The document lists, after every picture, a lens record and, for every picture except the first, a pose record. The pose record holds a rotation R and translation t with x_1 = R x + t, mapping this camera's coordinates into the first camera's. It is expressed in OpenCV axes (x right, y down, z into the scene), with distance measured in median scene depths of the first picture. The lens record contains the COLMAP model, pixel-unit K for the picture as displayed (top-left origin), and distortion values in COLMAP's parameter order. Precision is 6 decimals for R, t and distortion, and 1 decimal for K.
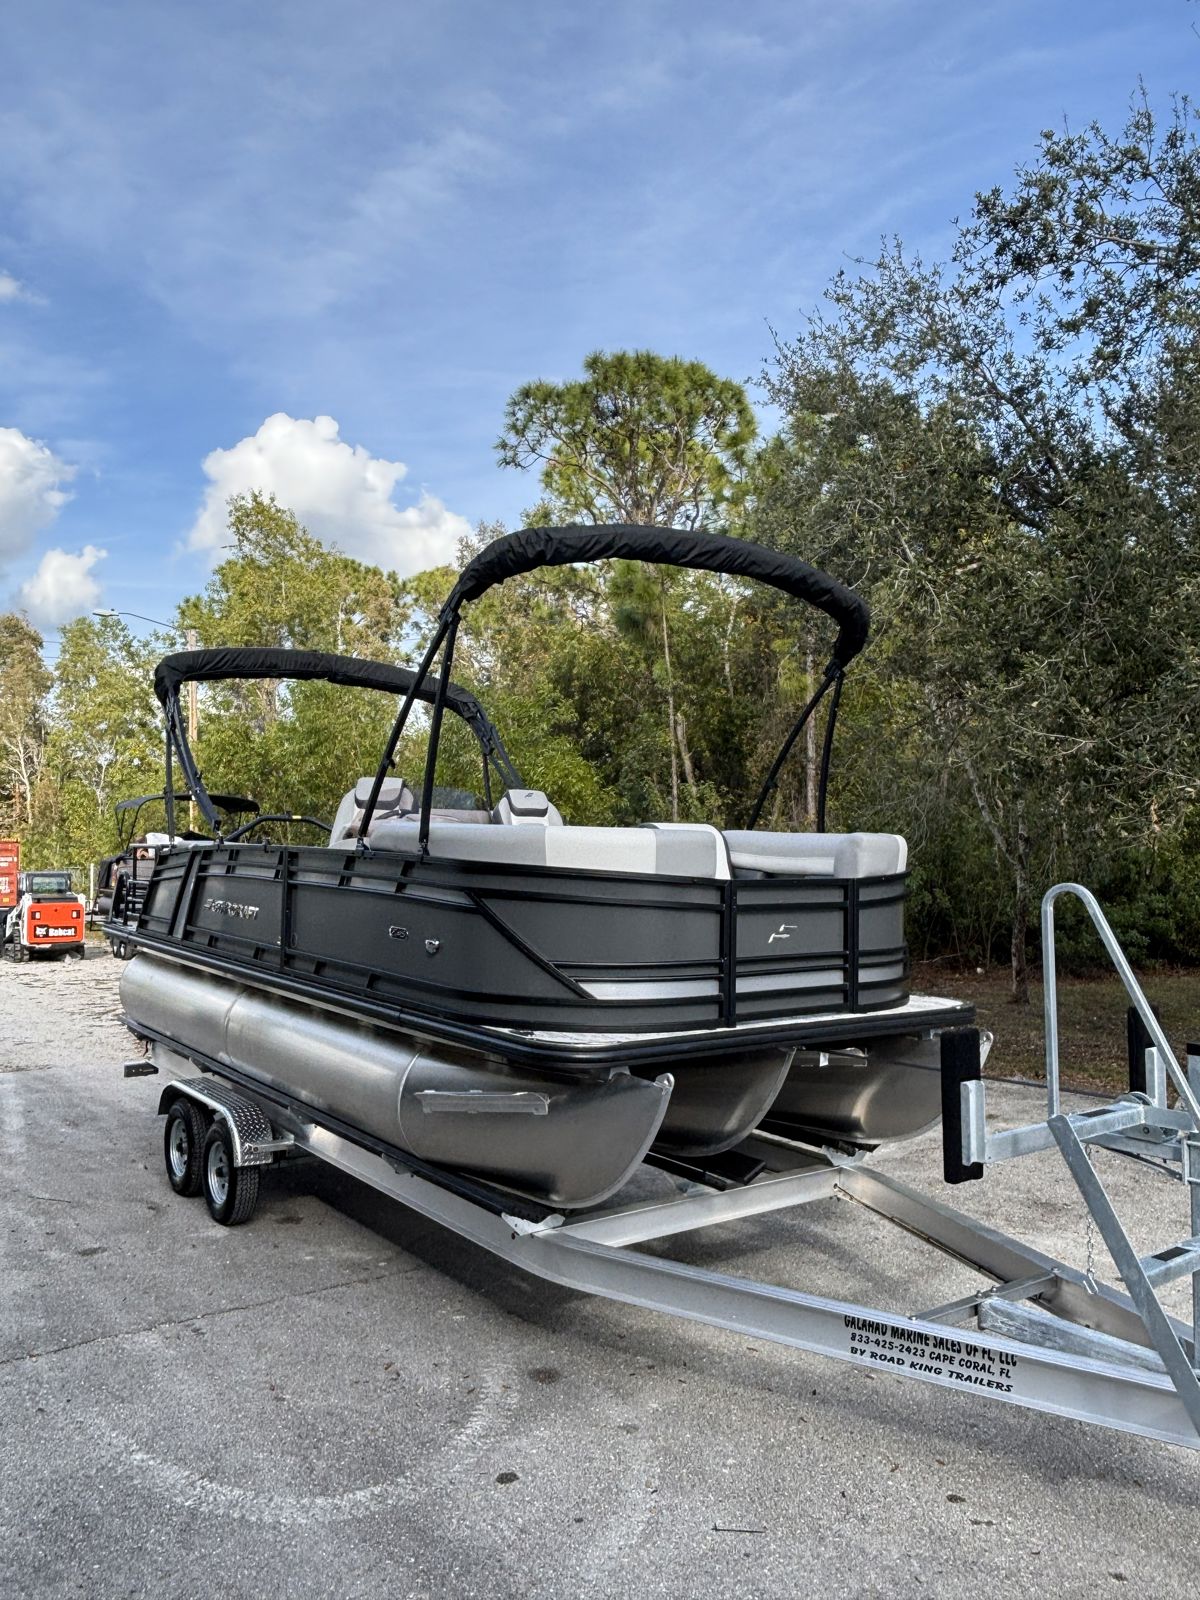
lens RADIAL K [[1214.1, 0, 606.2], [0, 1214.1, 751.3], [0, 0, 1]] dist [0.005840, 0.000727]
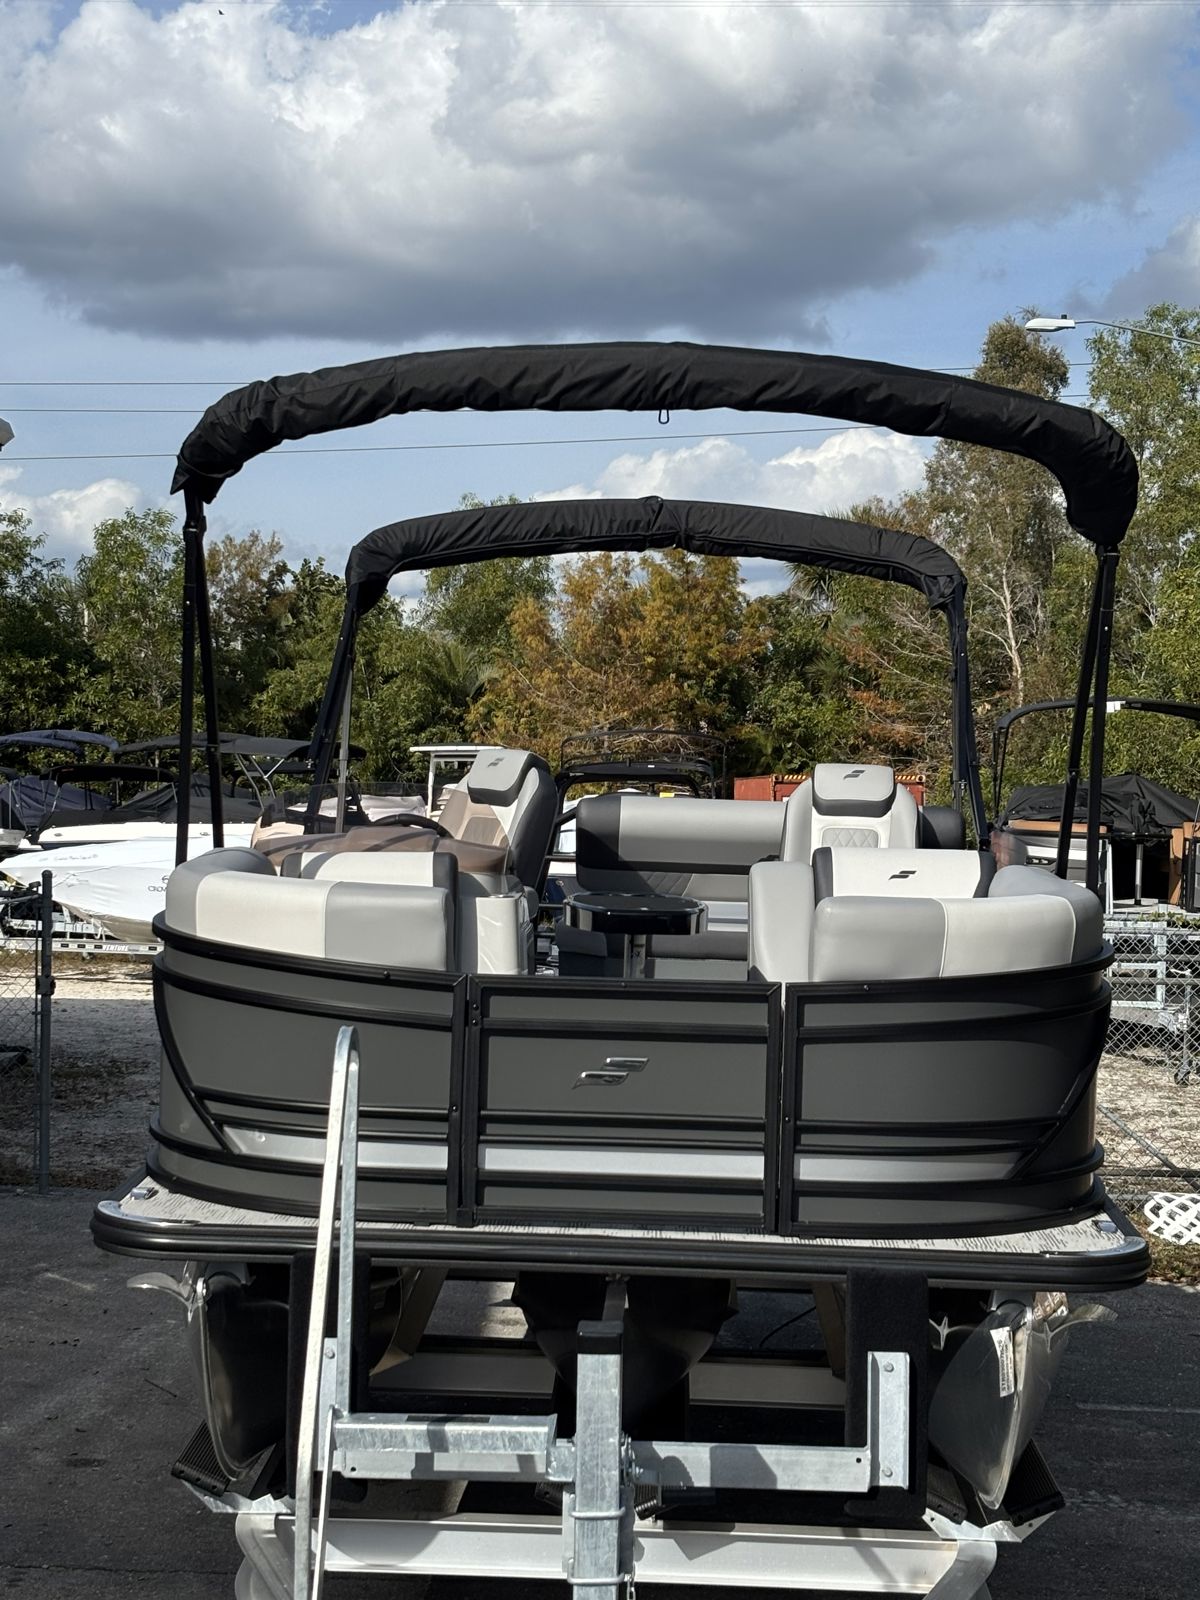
lens RADIAL K [[2703.9, 0, 600.0], [0, 2703.9, 800.0], [0, 0, 1]] dist [0.262111, 0.128896]
pose [[0.785688, 0.021169, -0.618261, 0.851597], [0.032259, 0.996653, 0.075120, -0.066740], [0.617781, -0.078966, 0.782375, 0.023017]]
